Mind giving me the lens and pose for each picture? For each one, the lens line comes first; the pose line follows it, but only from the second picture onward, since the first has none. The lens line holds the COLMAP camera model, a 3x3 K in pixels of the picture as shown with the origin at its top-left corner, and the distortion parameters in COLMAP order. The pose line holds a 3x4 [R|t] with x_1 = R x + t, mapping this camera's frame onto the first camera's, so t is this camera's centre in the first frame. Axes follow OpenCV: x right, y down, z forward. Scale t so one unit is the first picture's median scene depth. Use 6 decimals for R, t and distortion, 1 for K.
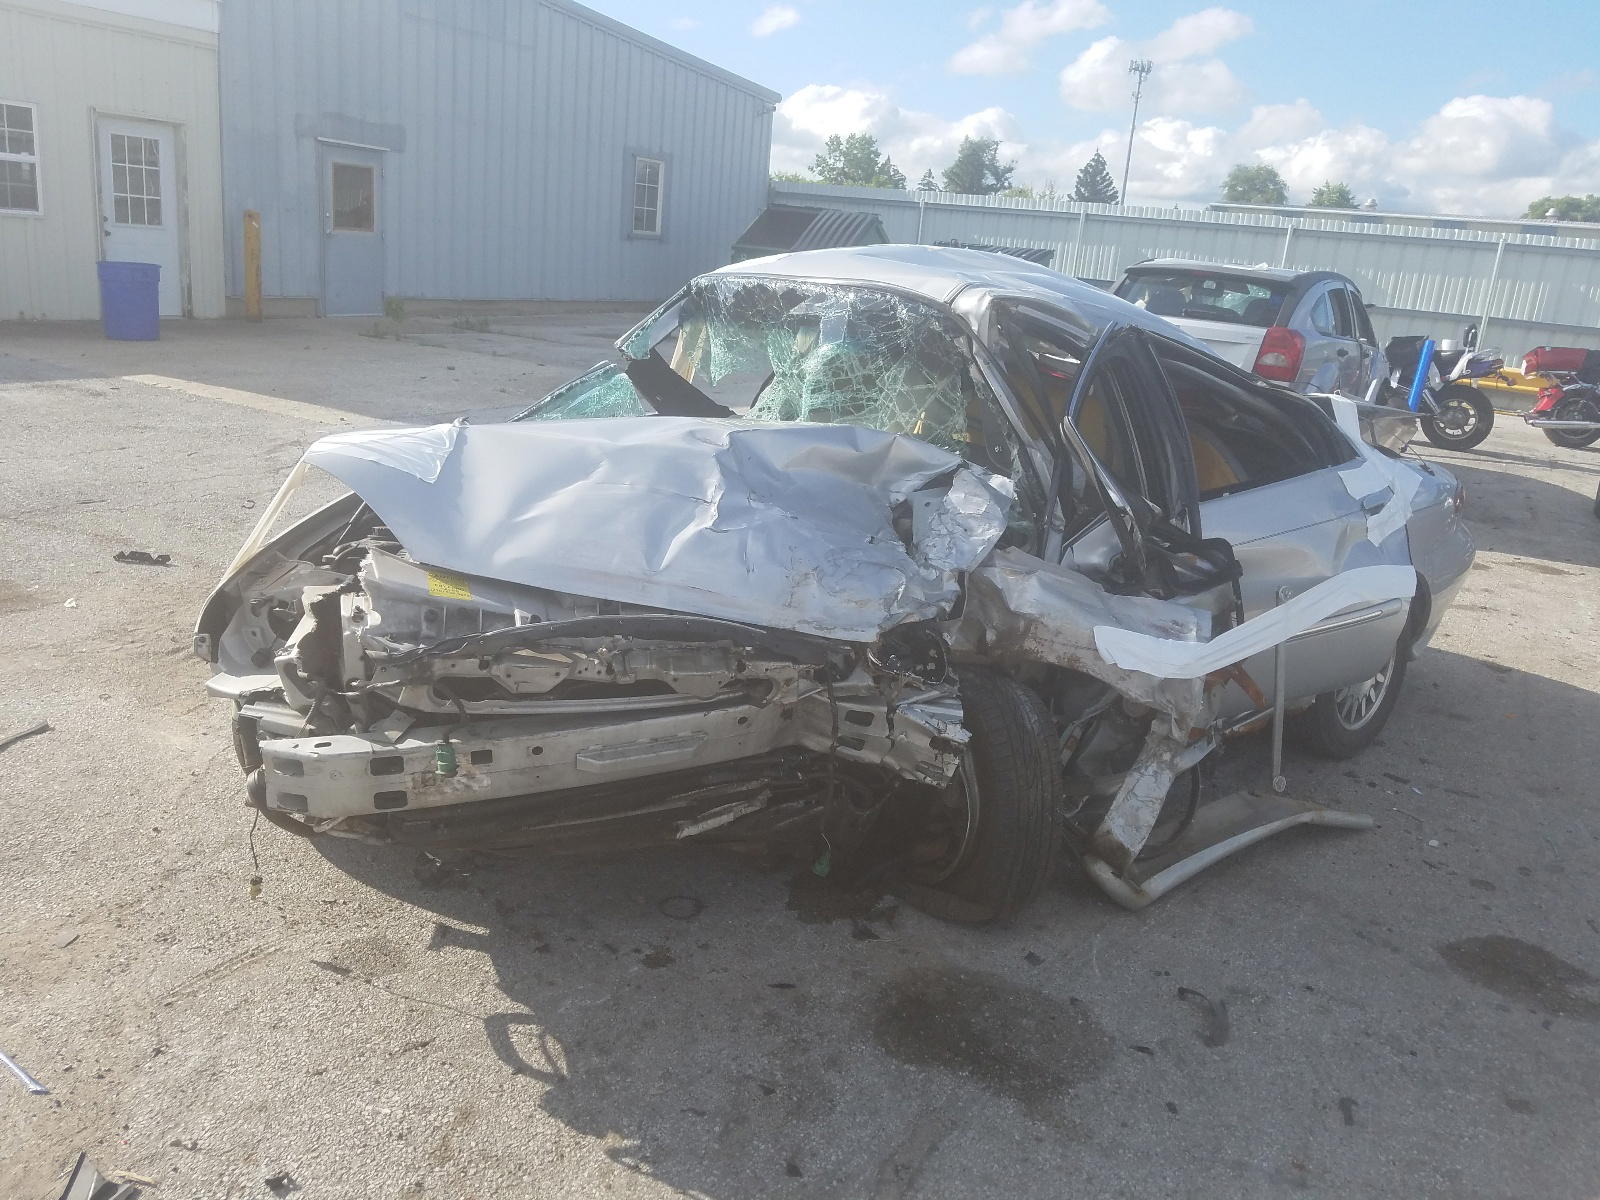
lens RADIAL K [[1233.0, 0, 799.1], [0, 1233.0, 619.1], [0, 0, 1]] dist [-0.003929, -0.000541]
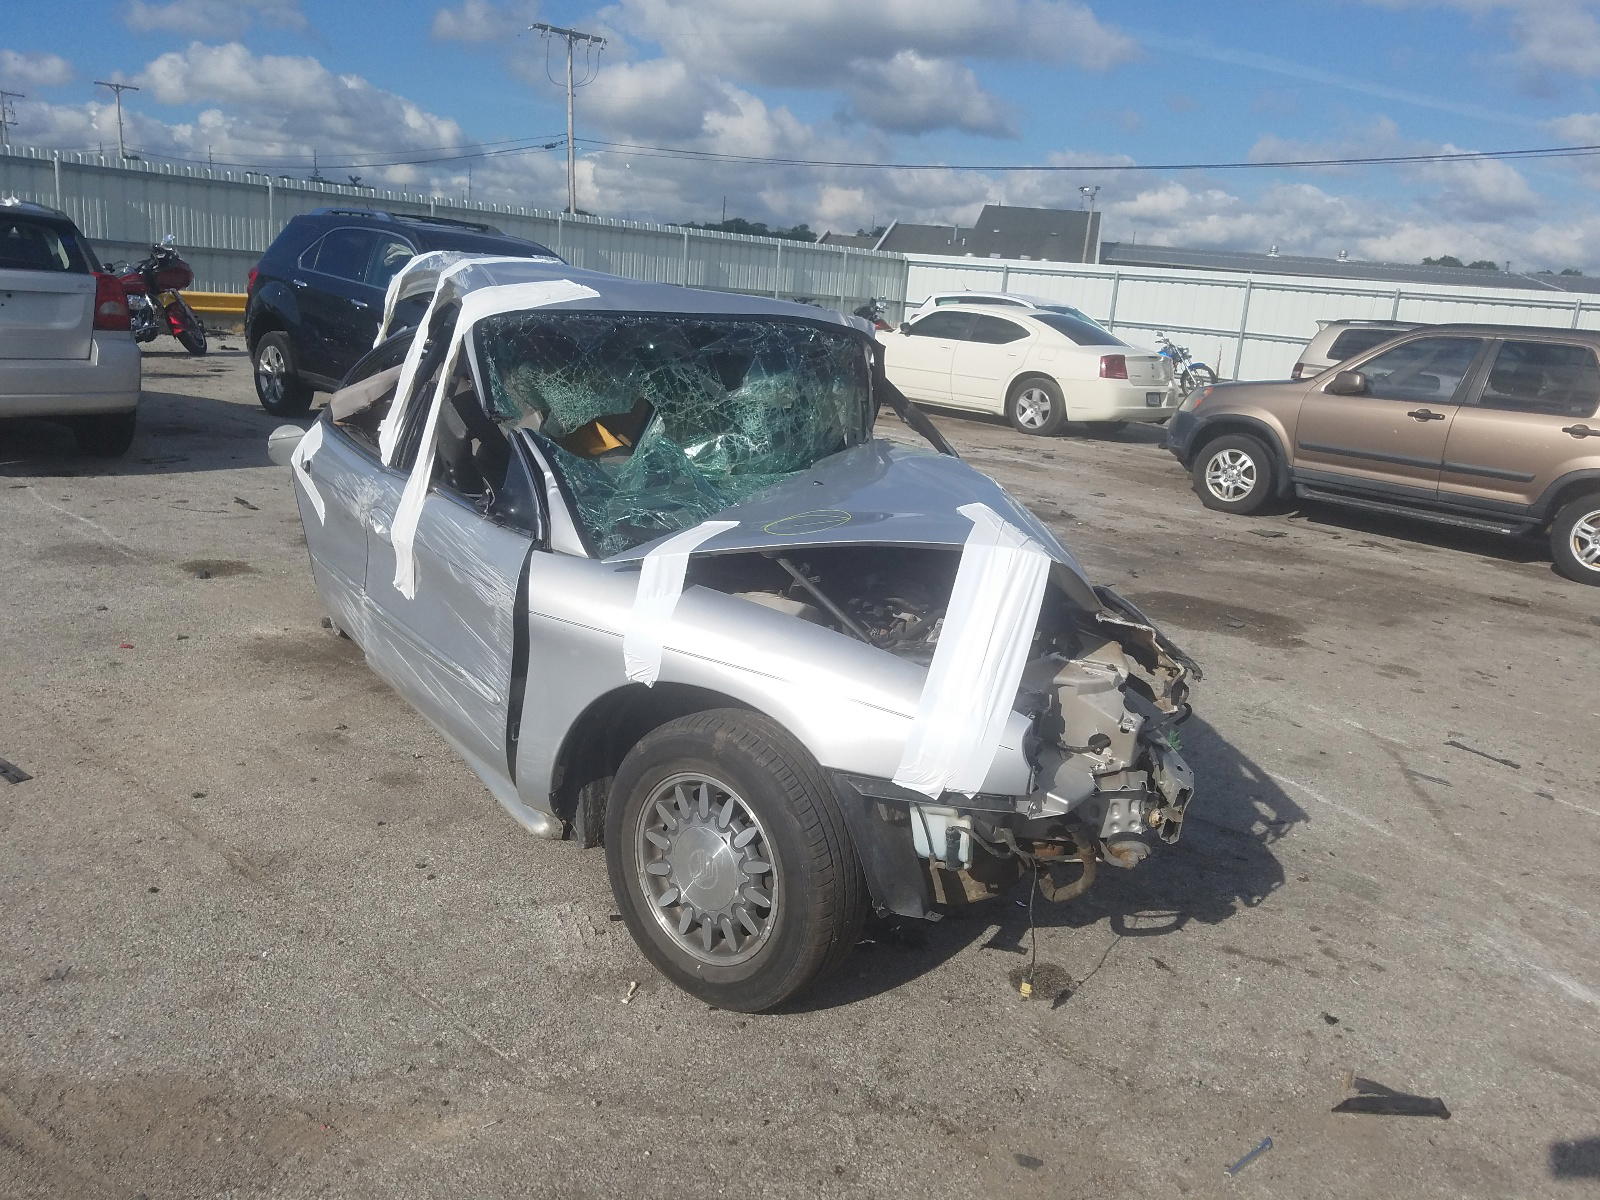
lens RADIAL K [[1233.0, 0, 799.1], [0, 1233.0, 619.1], [0, 0, 1]] dist [-0.003929, -0.000541]
pose [[0.233799, -0.317684, 0.918920, -1.302590], [0.223522, 0.937362, 0.267190, -0.374298], [-0.946243, 0.142931, 0.290164, 0.825509]]
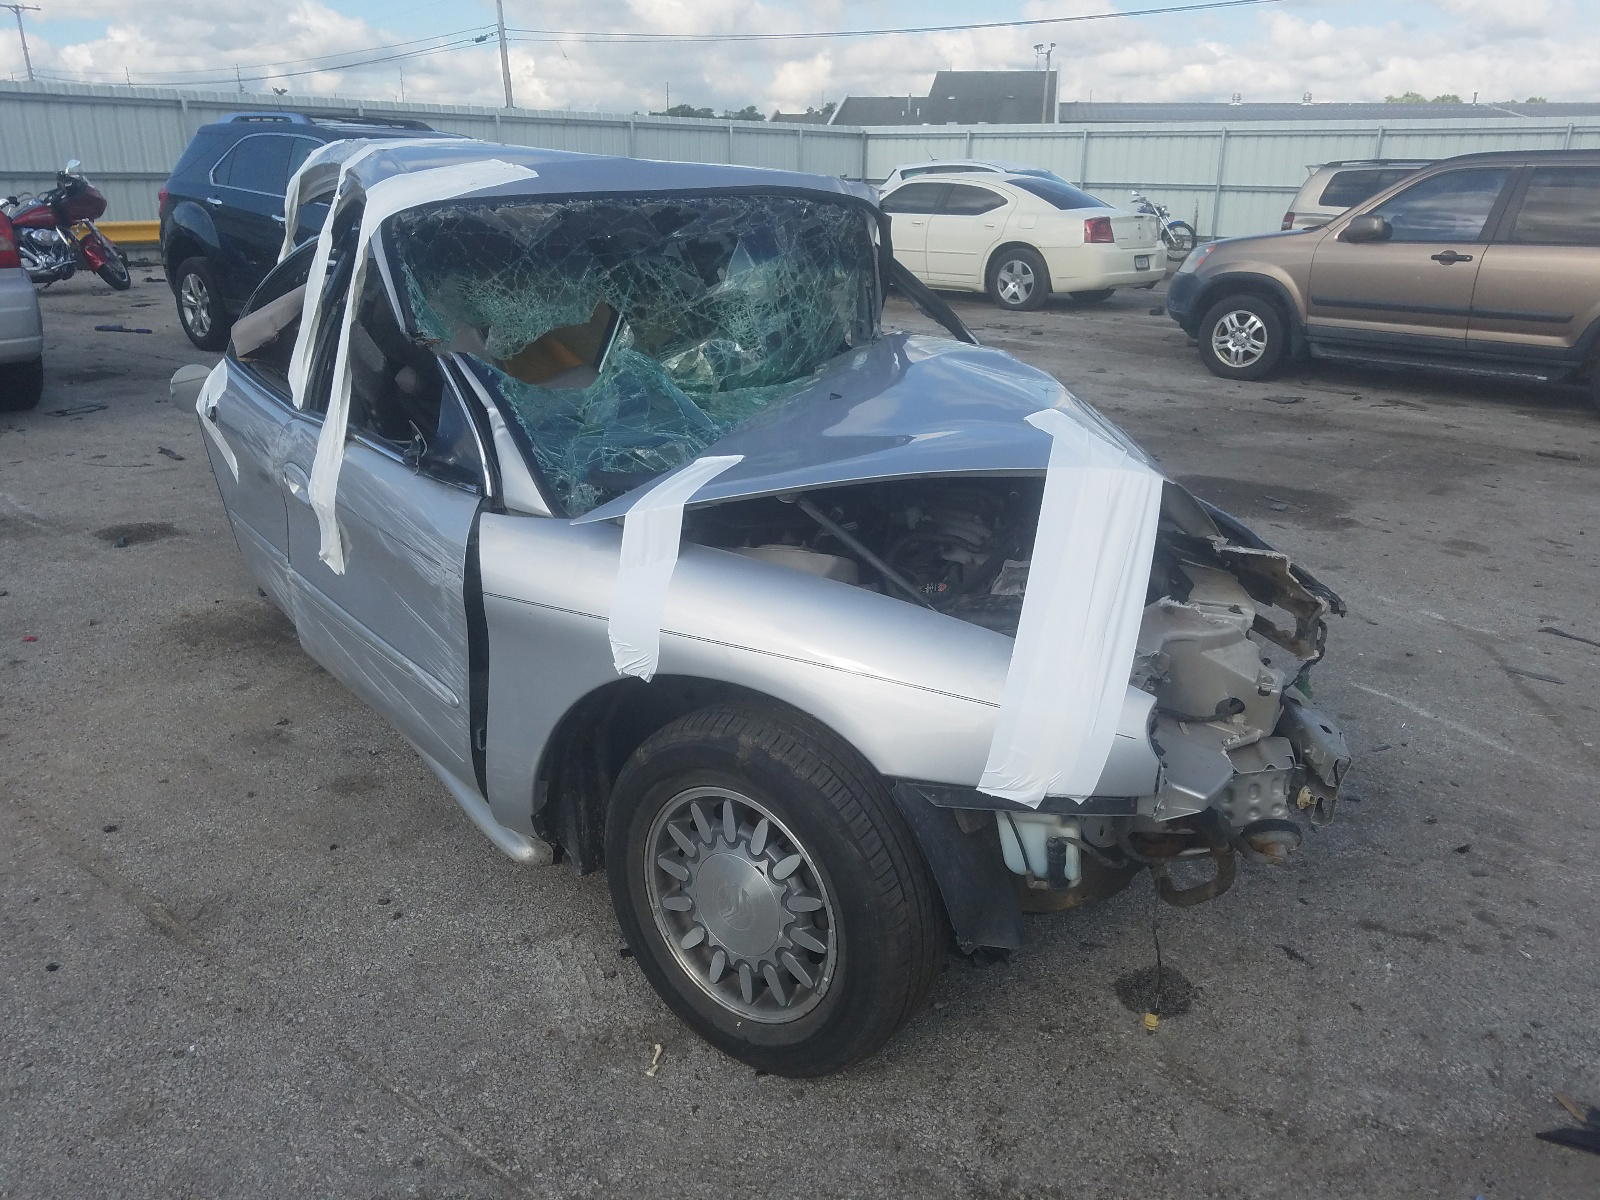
lens RADIAL K [[1233.0, 0, 799.1], [0, 1233.0, 619.1], [0, 0, 1]] dist [-0.003929, -0.000541]
pose [[0.192416, -0.411113, 0.891046, -1.079670], [0.288749, 0.891534, 0.348985, -0.359797], [-0.937870, 0.190138, 0.290254, 0.918745]]
